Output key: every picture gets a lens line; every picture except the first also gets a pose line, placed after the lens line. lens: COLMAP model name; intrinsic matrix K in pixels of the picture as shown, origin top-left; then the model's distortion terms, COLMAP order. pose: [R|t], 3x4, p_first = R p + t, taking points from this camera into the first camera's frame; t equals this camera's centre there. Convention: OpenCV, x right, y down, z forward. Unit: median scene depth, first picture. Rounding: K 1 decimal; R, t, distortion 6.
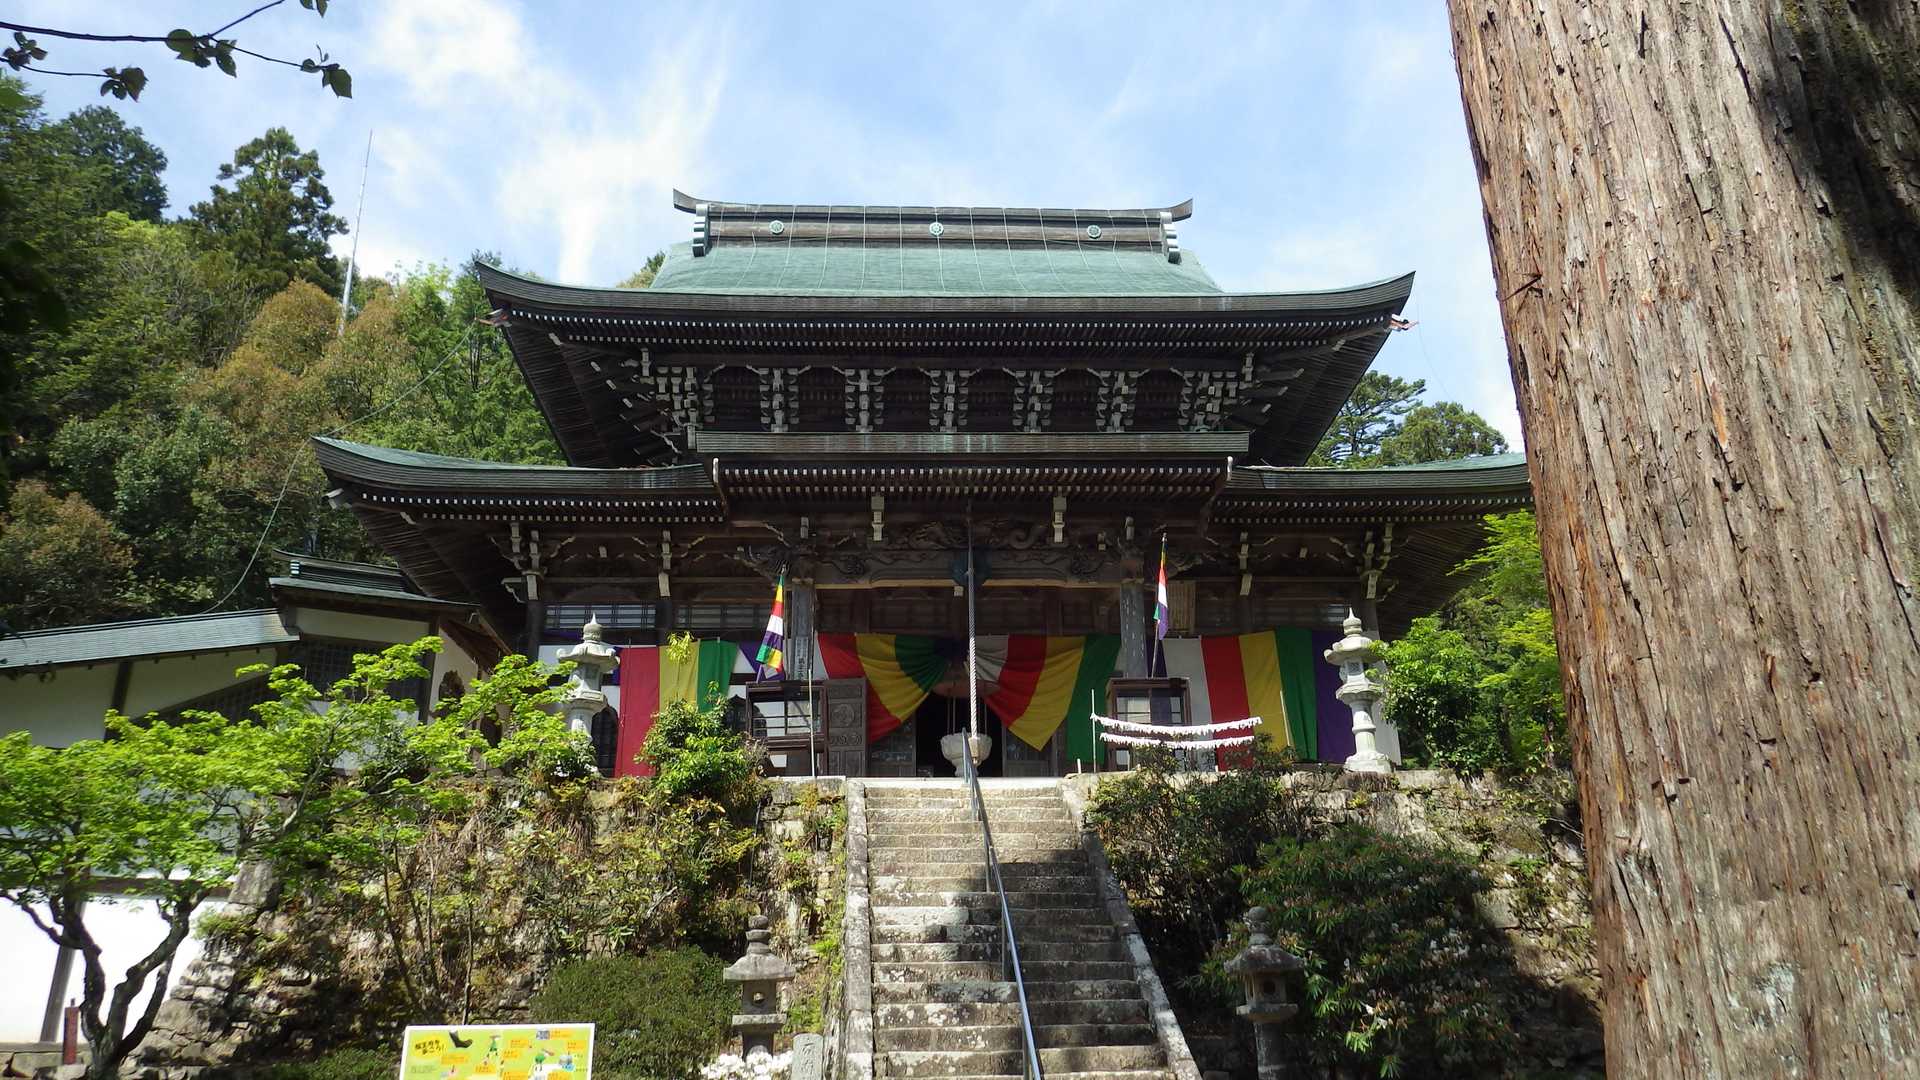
lens RADIAL K [[1413.5, 0, 960.0], [0, 1413.5, 540.0], [0, 0, 1]] dist [0.000894, 0.000128]
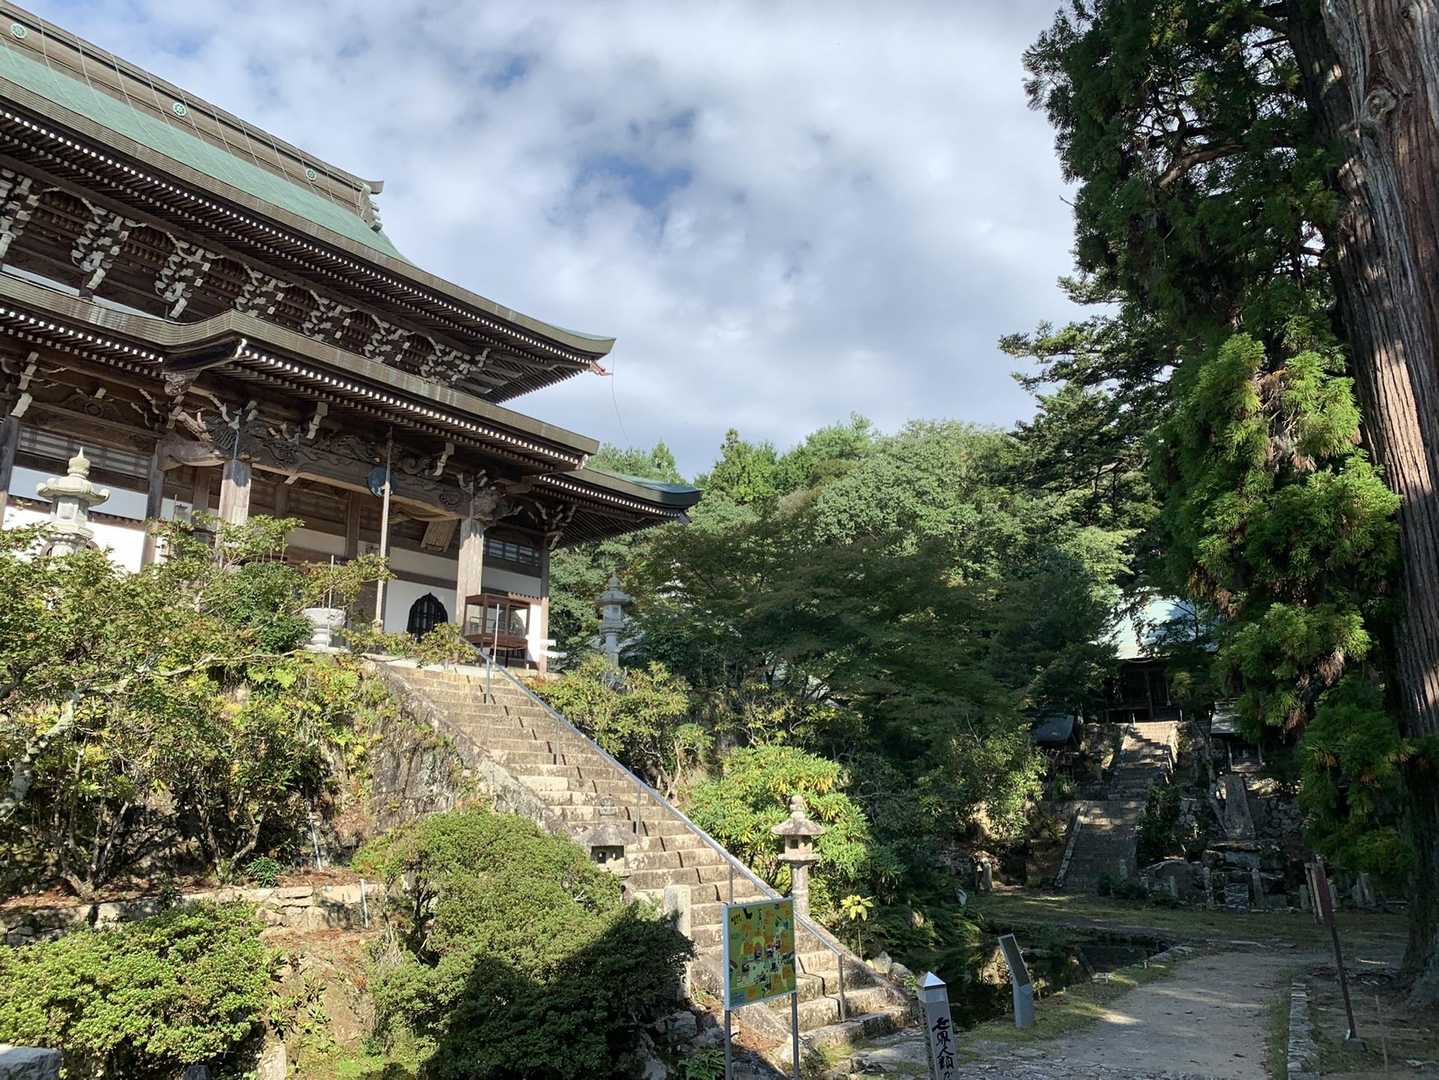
lens RADIAL K [[1106.8, 0, 719.5], [0, 1106.8, 540.0], [0, 0, 1]] dist [-0.003939, -0.002380]
pose [[0.633043, 0.190752, 0.750247, -0.454685], [-0.262283, 0.964693, -0.023966, 0.012871], [-0.728330, -0.181605, 0.660724, 0.120615]]
